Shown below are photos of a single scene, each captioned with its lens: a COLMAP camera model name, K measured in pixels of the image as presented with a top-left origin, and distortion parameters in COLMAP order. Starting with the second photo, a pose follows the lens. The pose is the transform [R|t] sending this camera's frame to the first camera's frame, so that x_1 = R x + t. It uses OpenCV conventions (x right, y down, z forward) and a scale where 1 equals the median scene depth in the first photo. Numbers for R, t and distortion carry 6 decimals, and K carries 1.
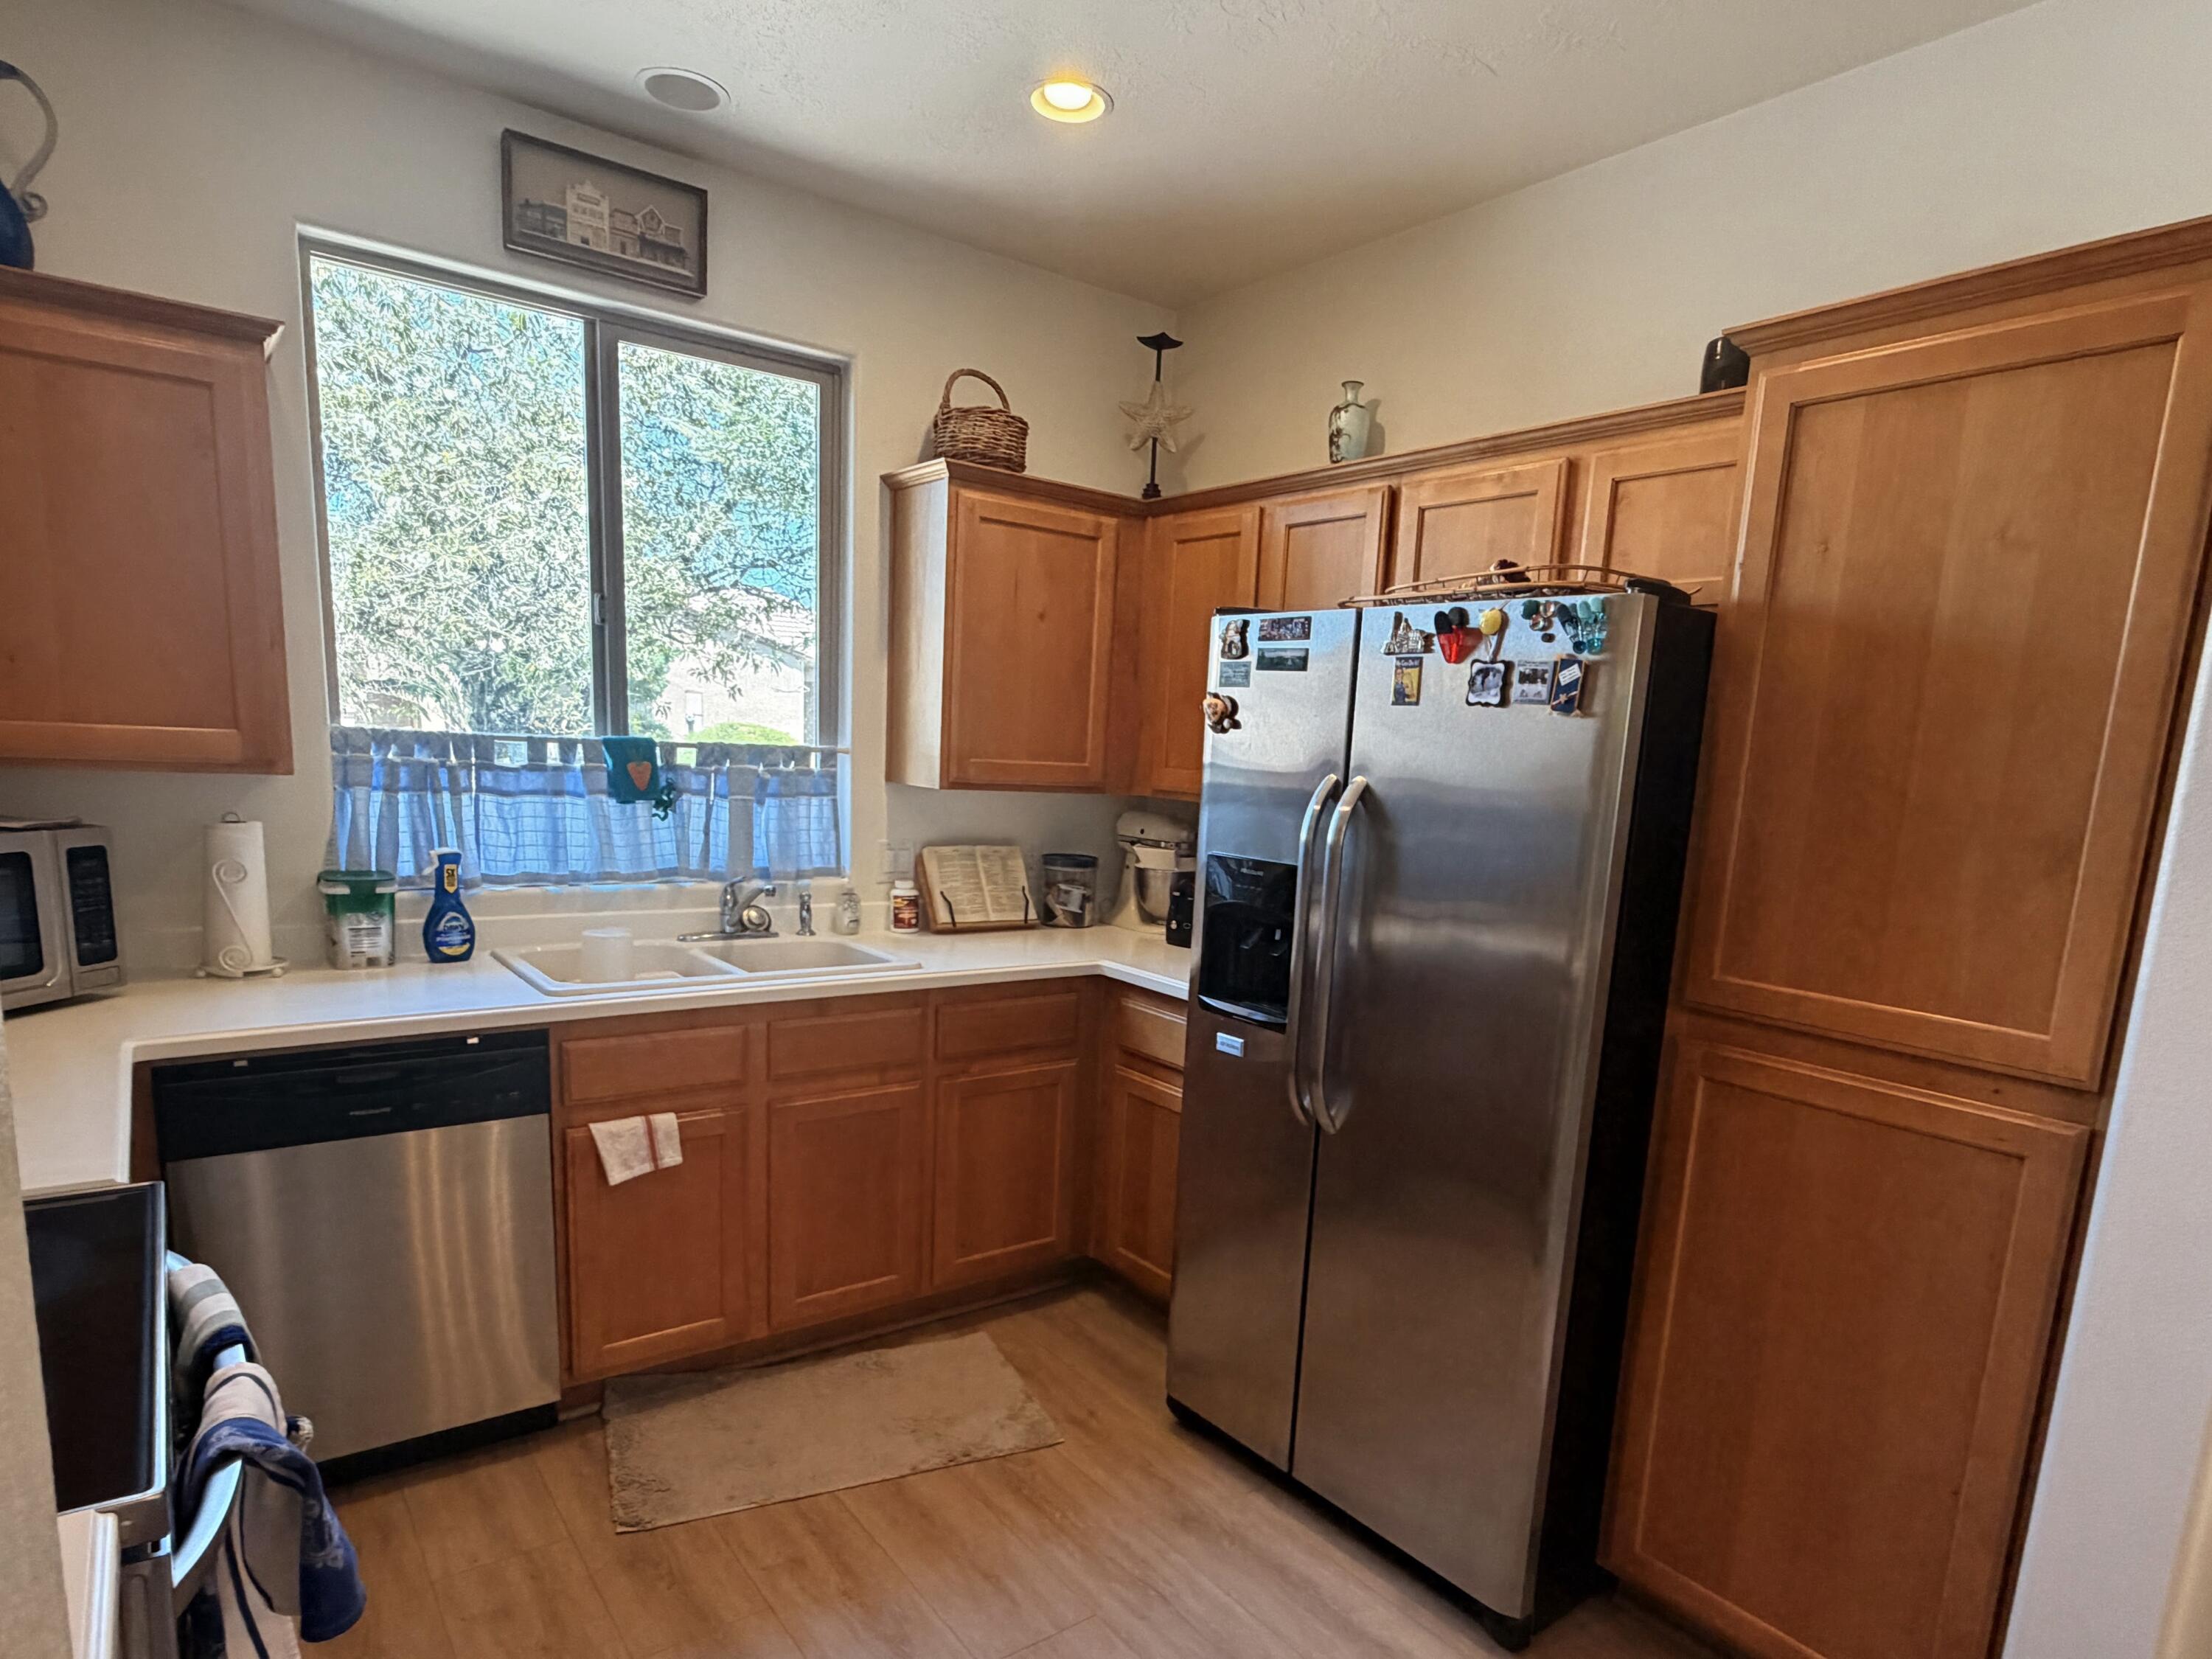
lens RADIAL K [[1252.9, 0, 1122.4], [0, 1252.9, 964.7], [0, 0, 1]] dist [0.004541, -0.000165]
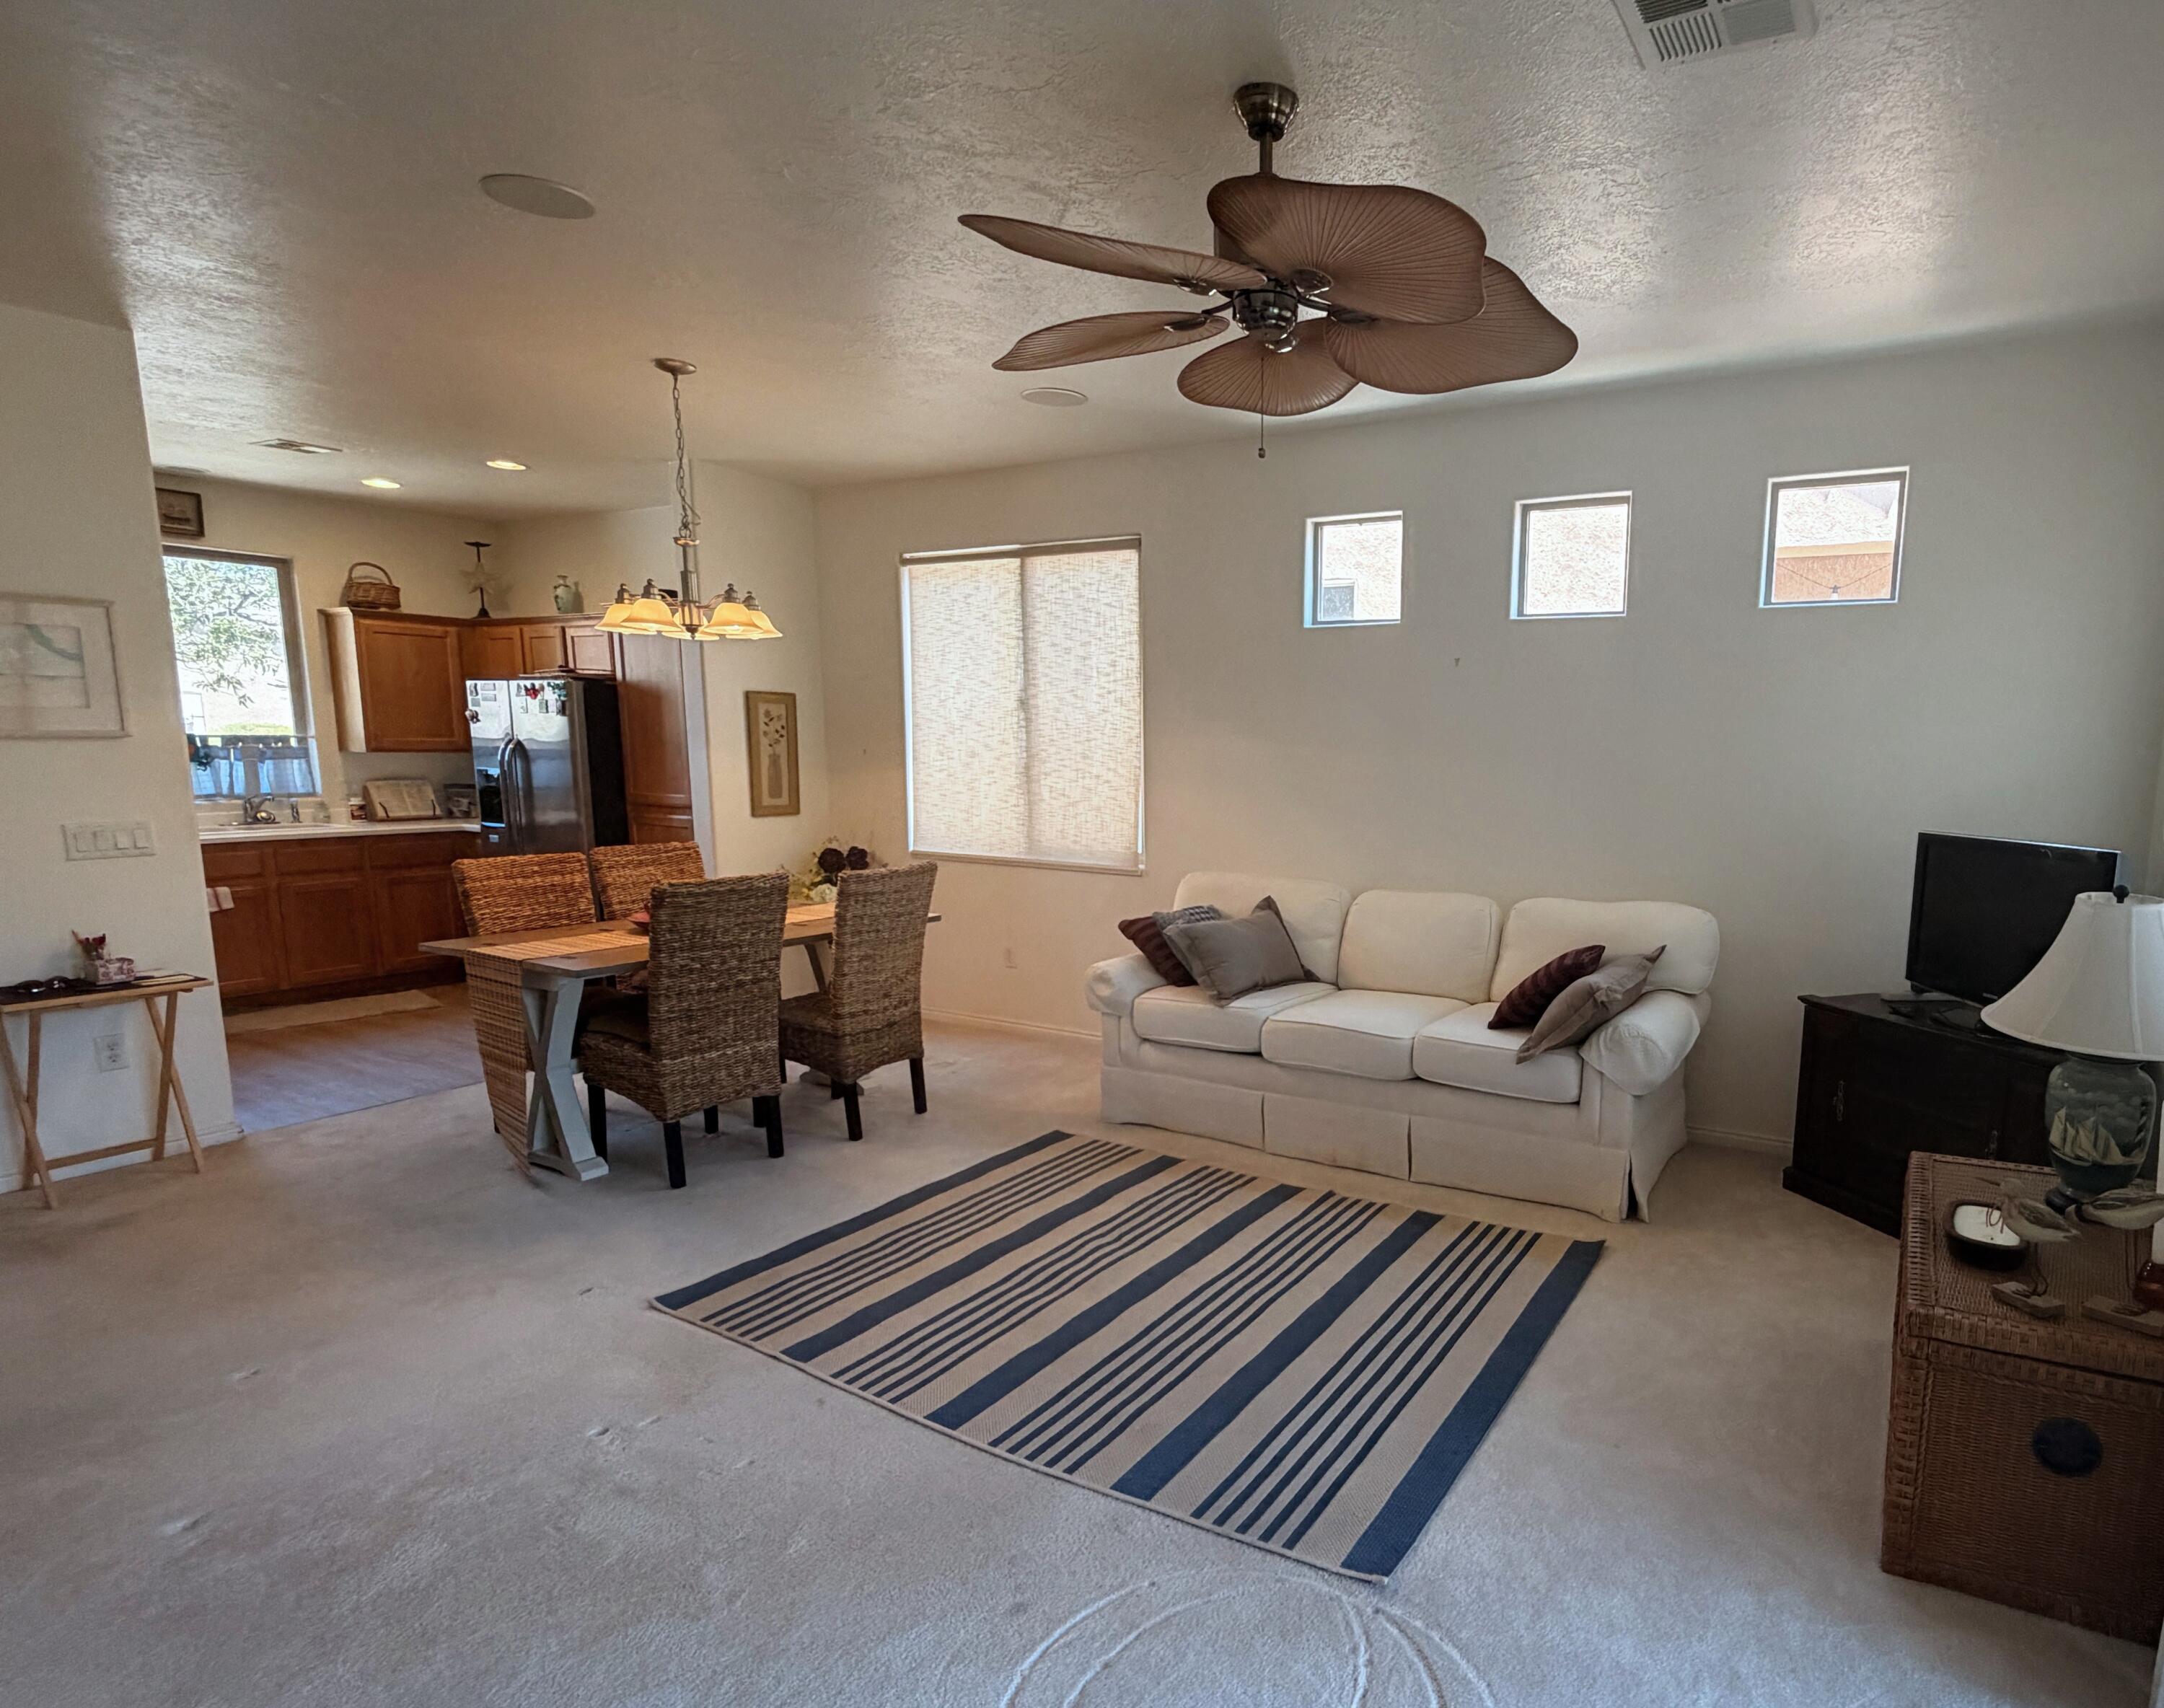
lens RADIAL K [[1165.9, 0, 1344.4], [0, 1165.9, 911.4], [0, 0, 1]] dist [0.001377, -0.000547]
pose [[0.899998, -0.097796, 0.424783, 0.552984], [0.104648, 0.994483, 0.007235, 0.333509], [-0.423147, 0.037941, 0.905266, -1.731939]]
